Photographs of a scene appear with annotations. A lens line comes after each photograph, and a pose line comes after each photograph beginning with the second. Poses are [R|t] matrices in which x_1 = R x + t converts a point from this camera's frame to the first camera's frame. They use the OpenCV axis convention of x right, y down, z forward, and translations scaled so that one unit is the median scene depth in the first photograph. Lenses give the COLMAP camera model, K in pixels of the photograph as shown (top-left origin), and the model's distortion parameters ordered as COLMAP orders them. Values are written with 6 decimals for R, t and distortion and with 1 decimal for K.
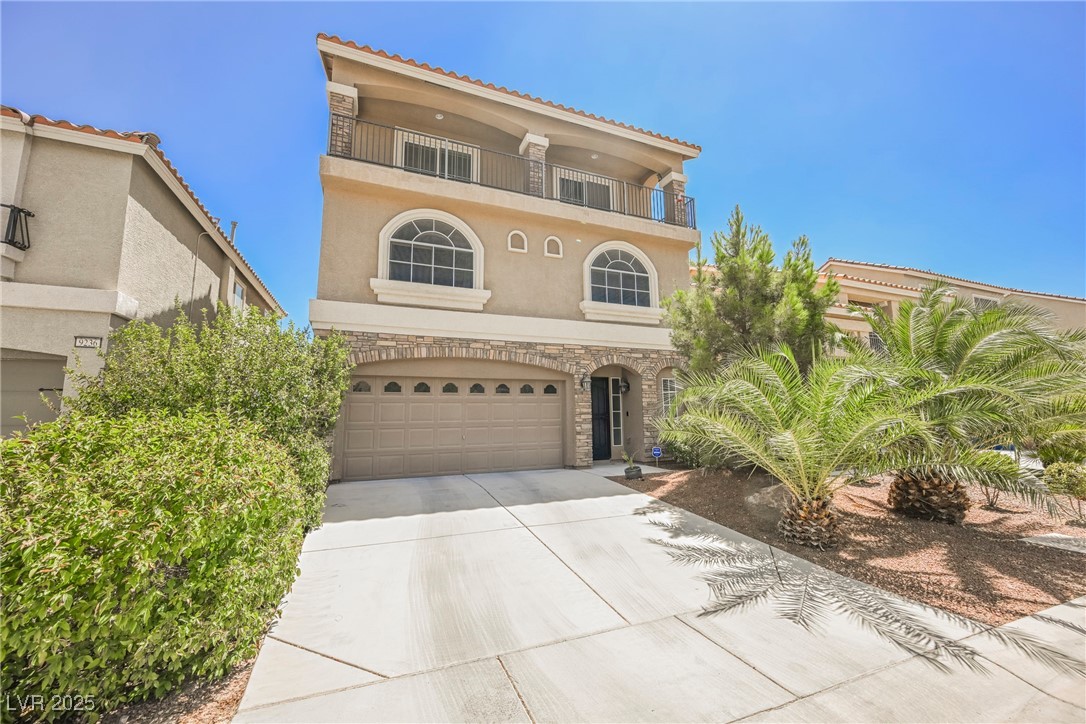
lens RADIAL K [[419.1, 0, 543.0], [0, 419.1, 362.0], [0, 0, 1]] dist [-0.002328, 0.000264]
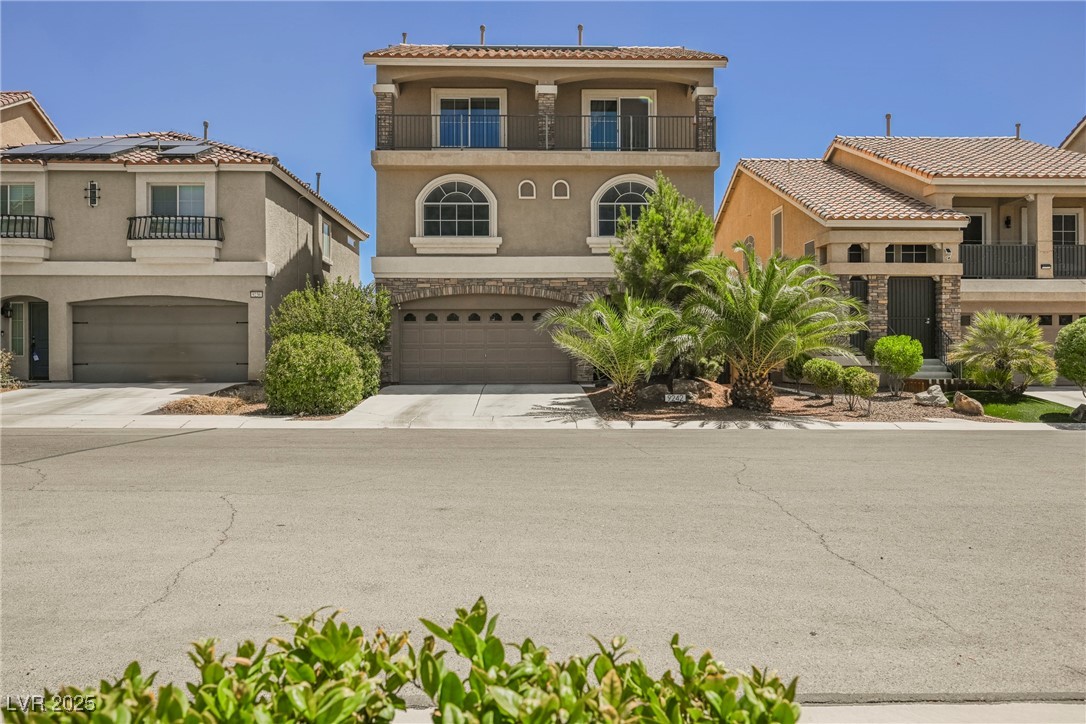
lens RADIAL K [[776.9, 0, 545.9], [0, 776.9, 358.5], [0, 0, 1]] dist [-0.005804, -0.000955]
pose [[0.938223, 0.008797, -0.345920, 0.811239], [0.038778, 0.990707, 0.130371, -0.114460], [0.343852, -0.135731, 0.929162, -1.147823]]
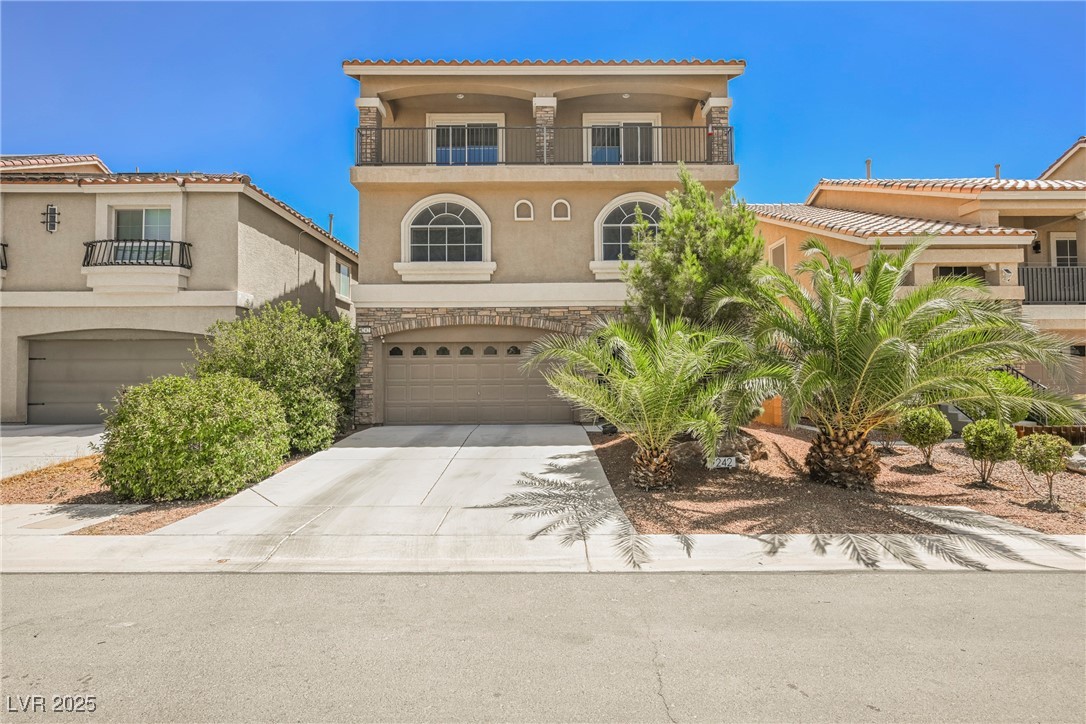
lens RADIAL K [[492.4, 0, 543.0], [0, 492.4, 362.0], [0, 0, 1]] dist [-0.001398, -0.000235]
pose [[0.928934, -0.005926, -0.370197, 0.485684], [0.045313, 0.994175, 0.097789, -0.031070], [0.367461, -0.107615, 0.923792, -0.183305]]
